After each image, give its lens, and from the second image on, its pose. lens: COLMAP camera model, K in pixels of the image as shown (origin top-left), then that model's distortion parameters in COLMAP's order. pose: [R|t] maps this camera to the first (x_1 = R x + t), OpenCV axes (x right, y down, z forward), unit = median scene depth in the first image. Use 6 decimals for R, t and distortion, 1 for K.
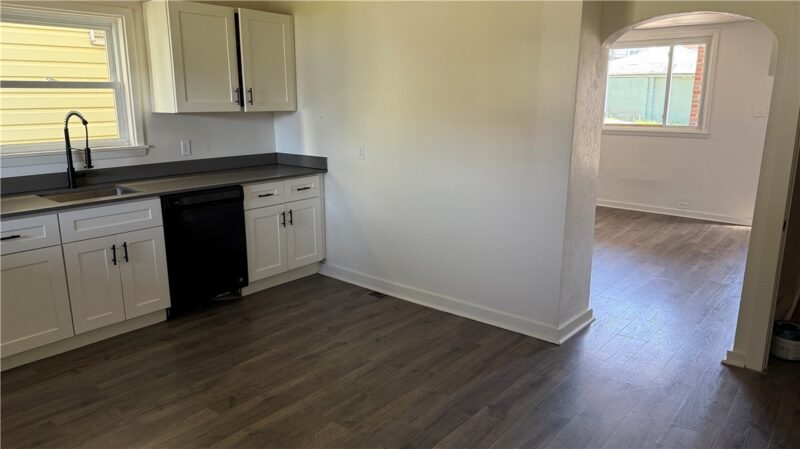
lens RADIAL K [[555.9, 0, 400.0], [0, 555.9, 224.5], [0, 0, 1]] dist [-0.001078, -0.003711]
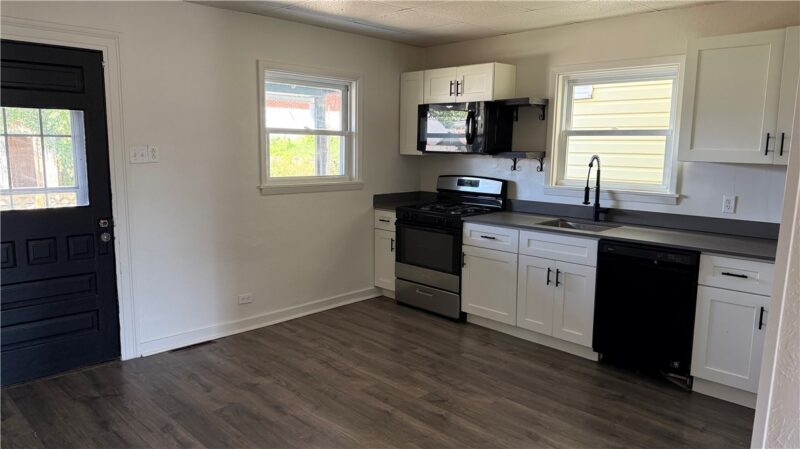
lens RADIAL K [[555.9, 0, 400.0], [0, 555.9, 224.5], [0, 0, 1]] dist [-0.001078, -0.003711]
pose [[-0.117165, 0.144588, -0.982531, 0.633204], [-0.229434, 0.958640, 0.168432, -0.168907], [0.966247, 0.245160, -0.079146, 0.737598]]
